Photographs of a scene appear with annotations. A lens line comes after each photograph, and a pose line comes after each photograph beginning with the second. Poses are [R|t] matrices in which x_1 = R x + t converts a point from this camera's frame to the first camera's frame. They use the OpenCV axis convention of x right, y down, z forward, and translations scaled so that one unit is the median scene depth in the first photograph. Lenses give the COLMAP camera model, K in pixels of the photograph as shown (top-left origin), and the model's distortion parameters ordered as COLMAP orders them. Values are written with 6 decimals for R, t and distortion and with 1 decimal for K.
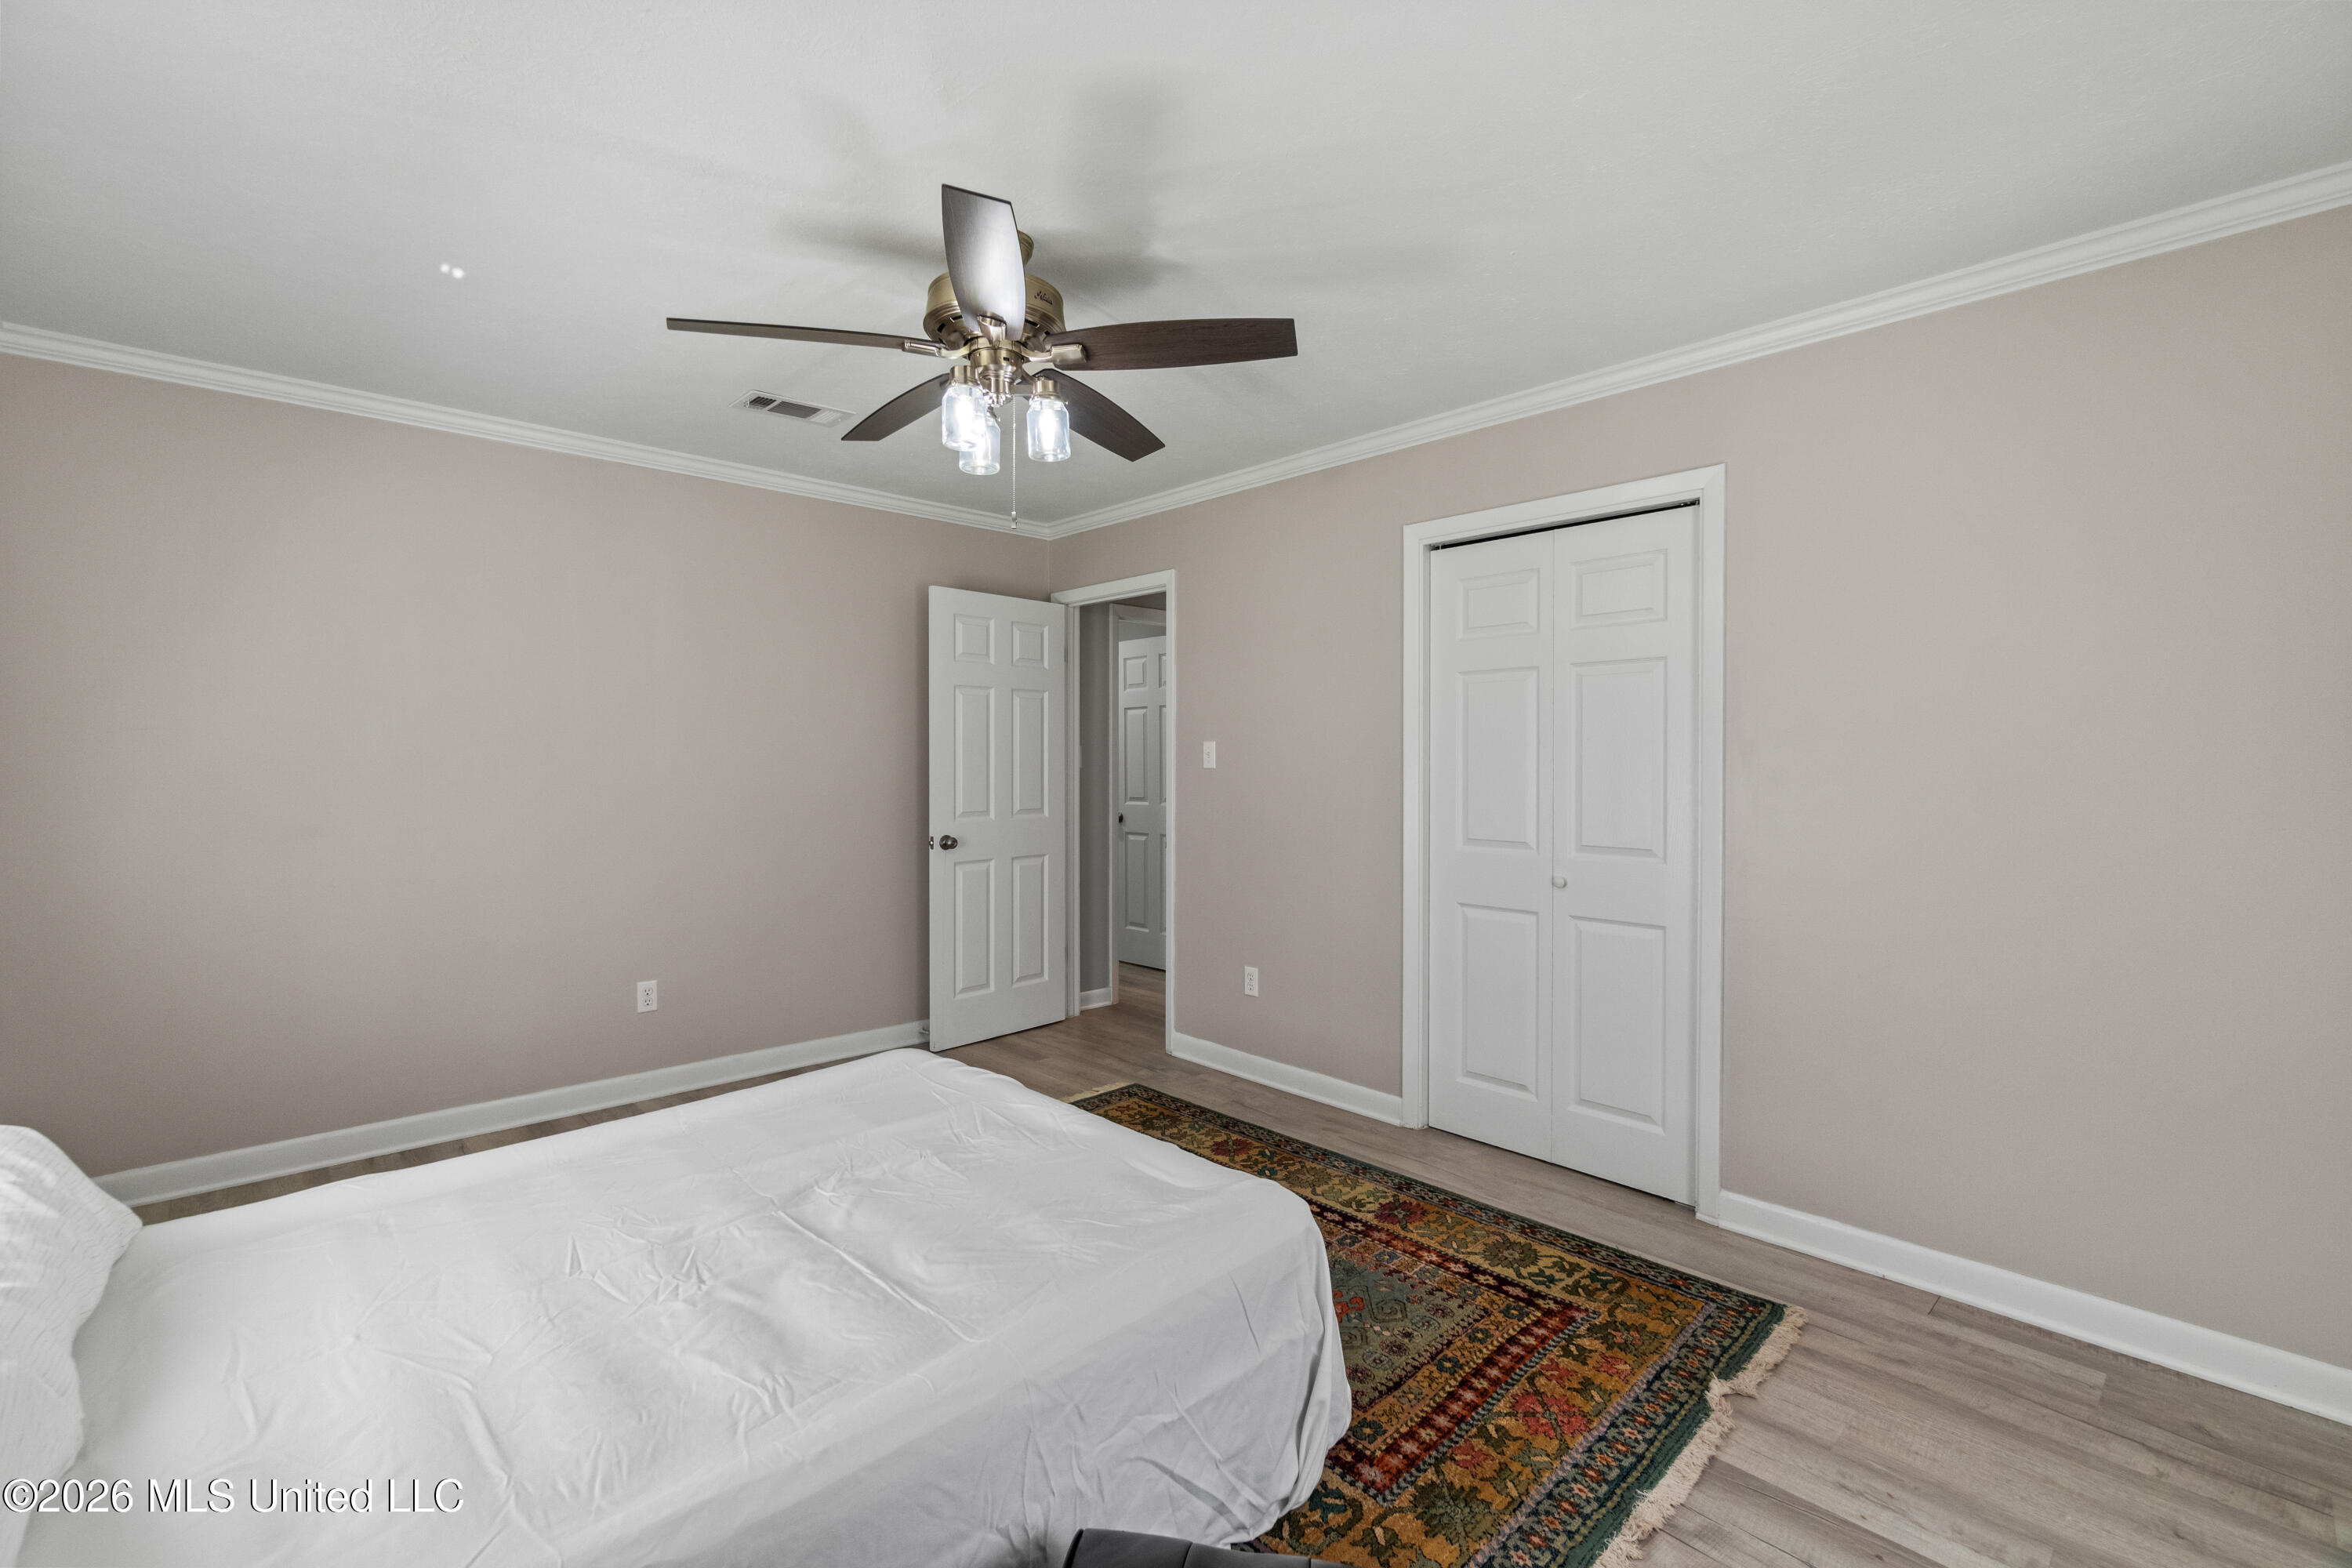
lens RADIAL K [[1035.5, 0, 1178.3], [0, 1035.5, 769.9], [0, 0, 1]] dist [-0.002346, 0.000096]
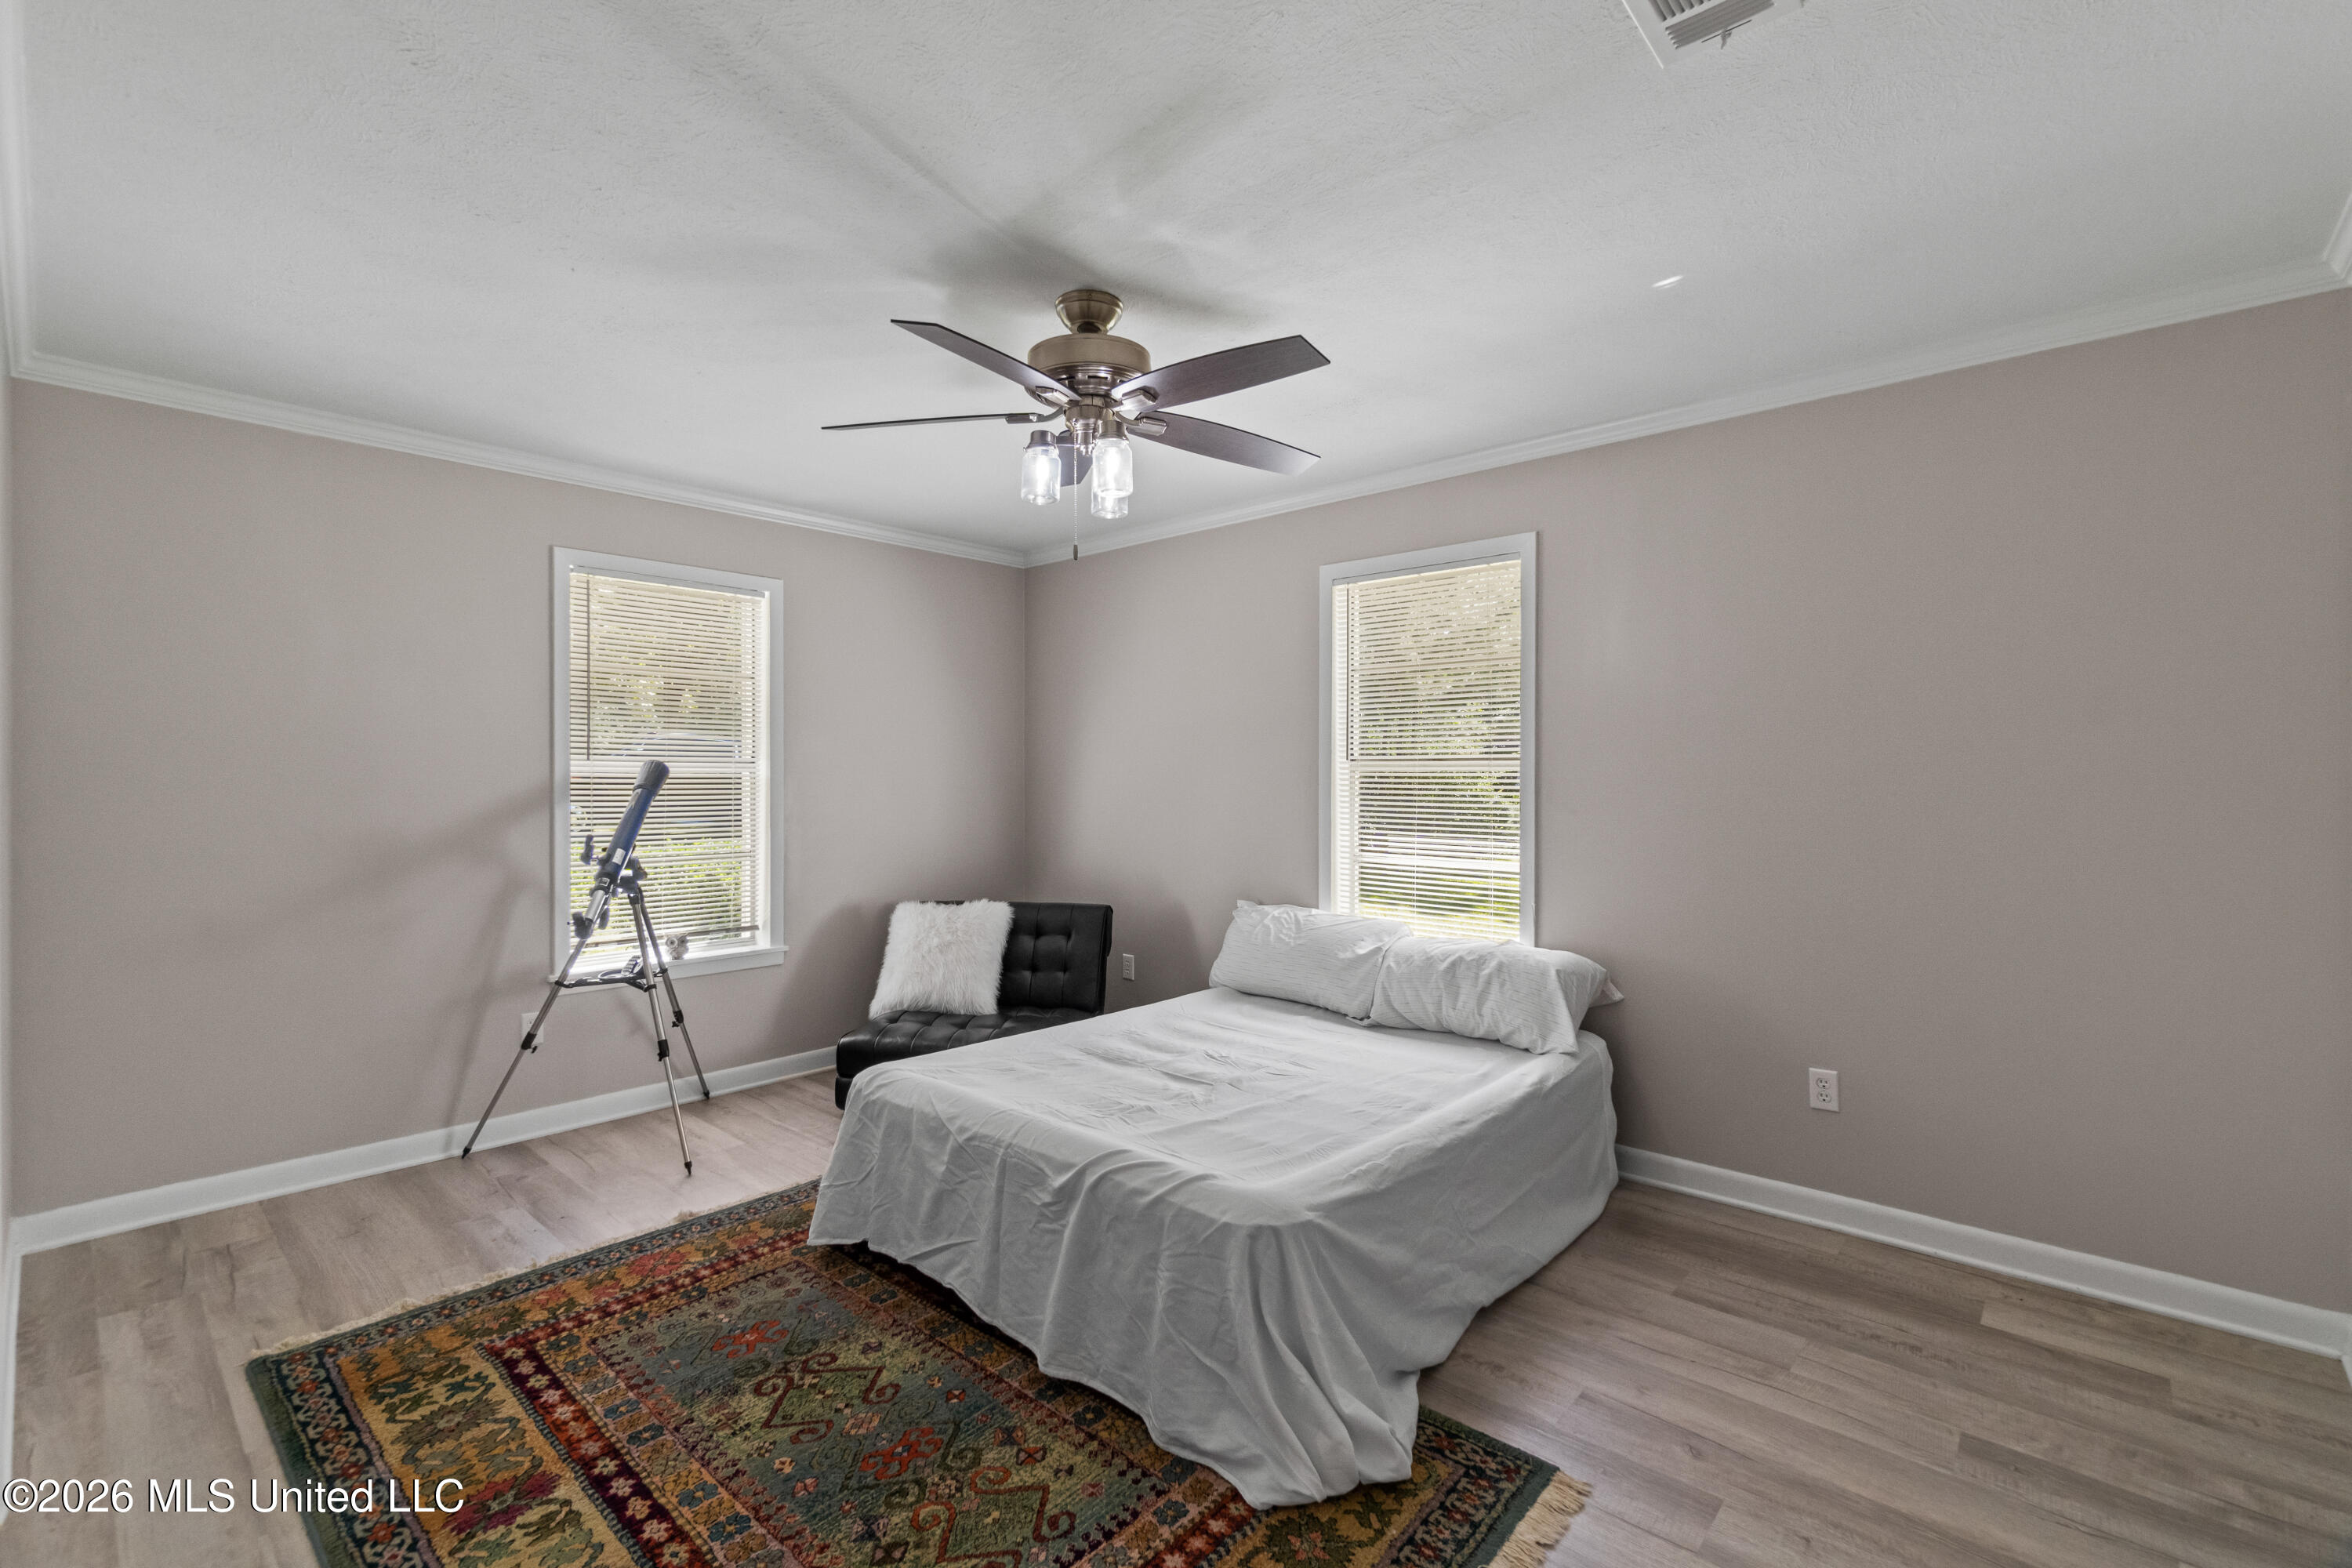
lens RADIAL K [[1035.5, 0, 1172.3], [0, 1035.5, 774.1], [0, 0, 1]] dist [-0.002346, 0.000096]
pose [[-0.997055, -0.003568, -0.076606, -0.168764], [-0.004150, 0.999964, 0.007445, -0.024061], [0.076577, 0.007741, -0.997034, 1.964779]]
